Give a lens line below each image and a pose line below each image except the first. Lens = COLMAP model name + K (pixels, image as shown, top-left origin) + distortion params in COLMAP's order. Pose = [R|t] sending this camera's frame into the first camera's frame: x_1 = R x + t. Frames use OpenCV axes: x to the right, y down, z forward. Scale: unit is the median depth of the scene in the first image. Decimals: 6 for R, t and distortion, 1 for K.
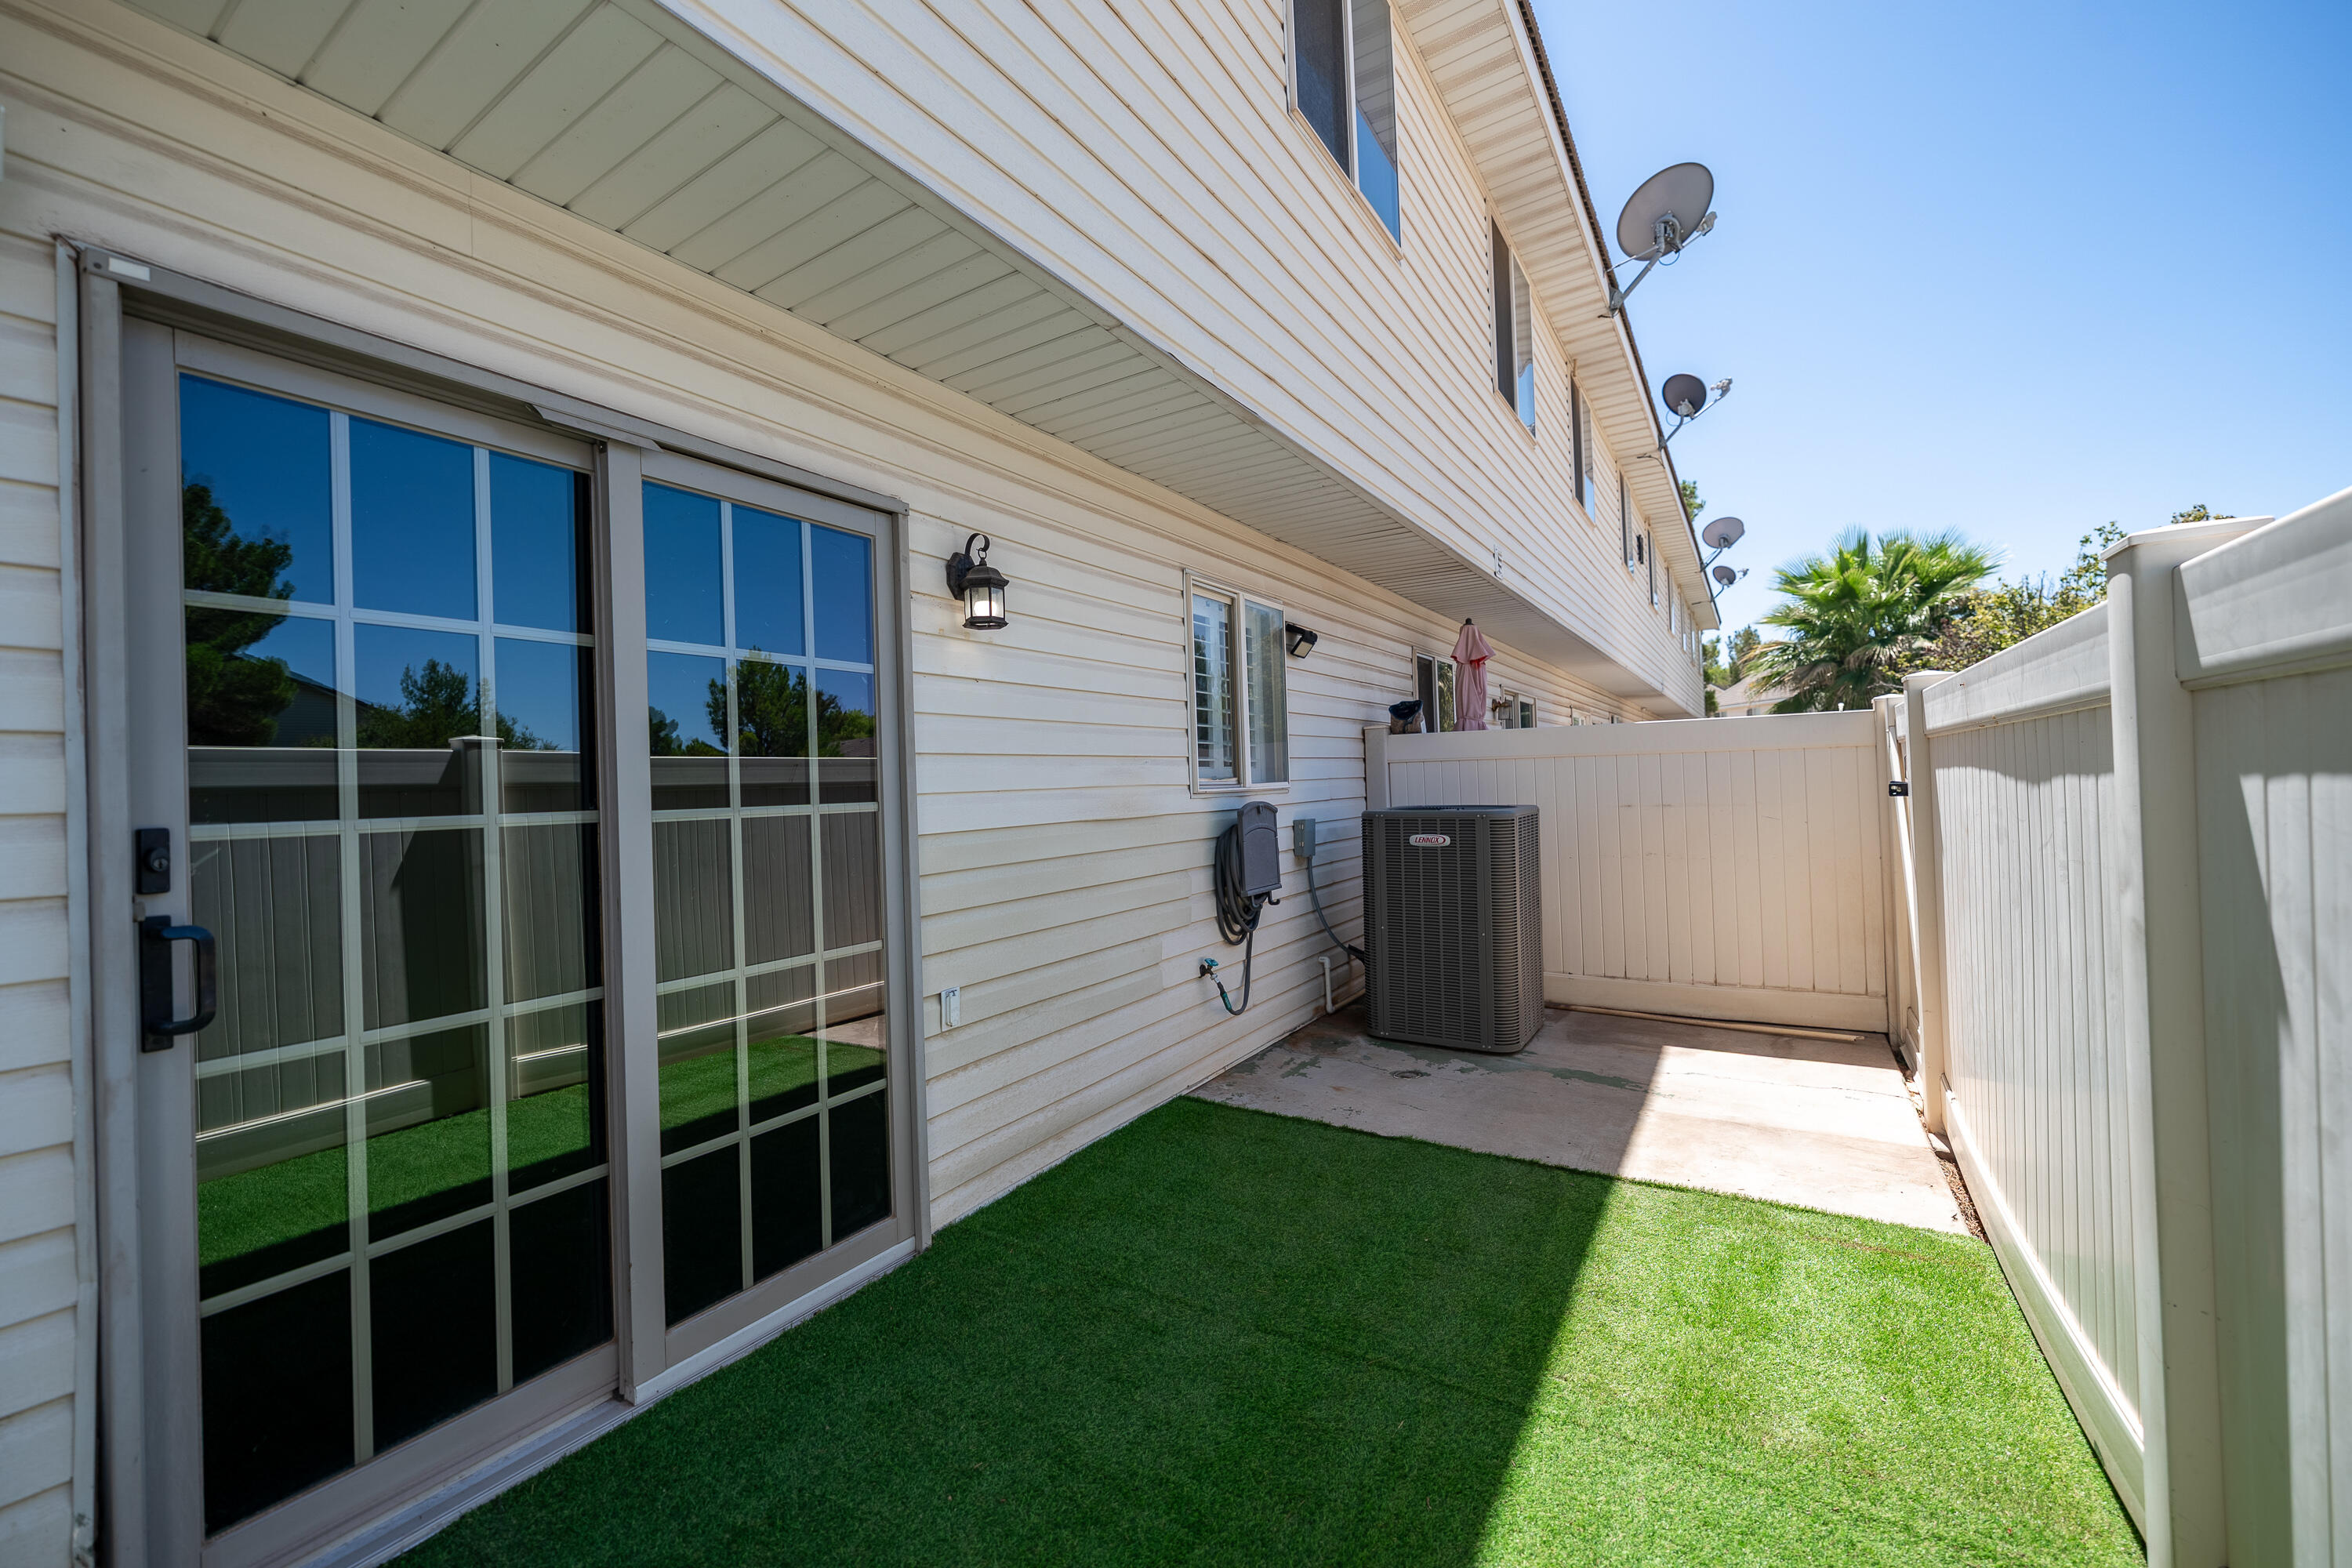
lens RADIAL K [[940.4, 0, 1147.0], [0, 940.4, 786.3], [0, 0, 1]] dist [0.000403, 0.000036]
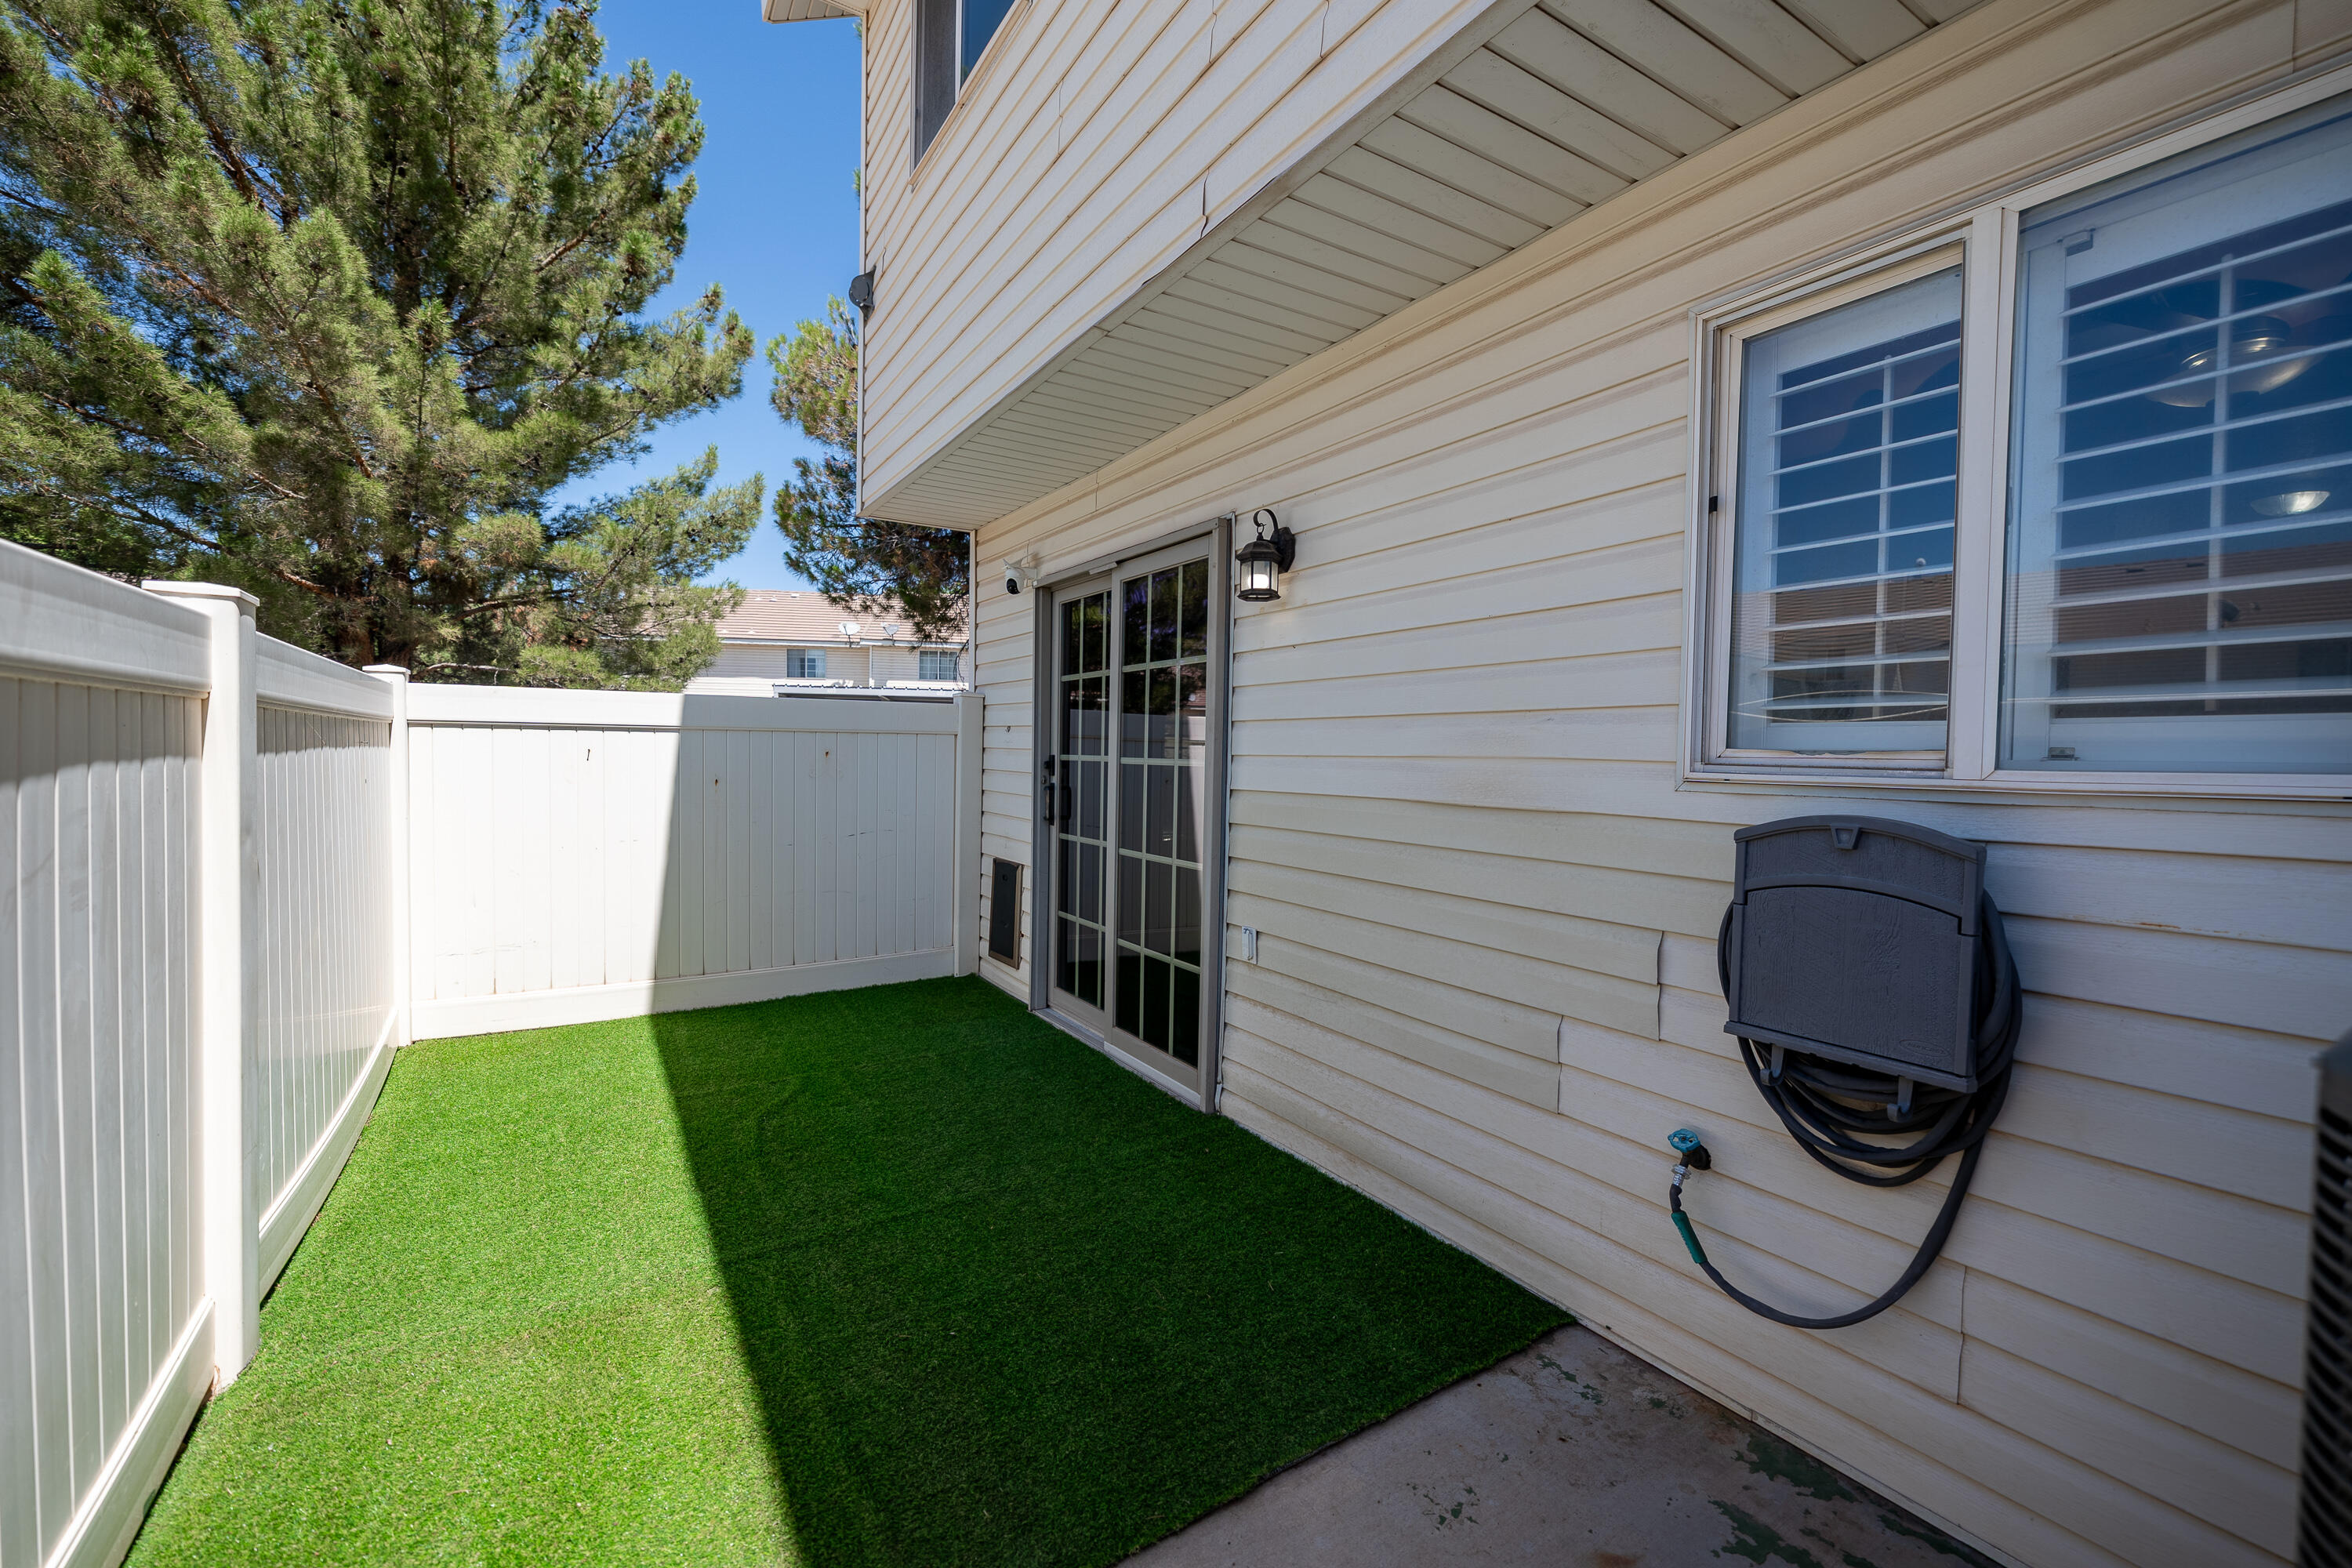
lens RADIAL K [[964.1, 0, 1214.6], [0, 964.1, 768.7], [0, 0, 1]] dist [-0.000063, -0.000063]
pose [[-0.394705, 0.050458, -0.917421, 0.756007], [0.009492, 0.998662, 0.050842, -0.032450], [0.918759, 0.011360, -0.394655, 1.235269]]
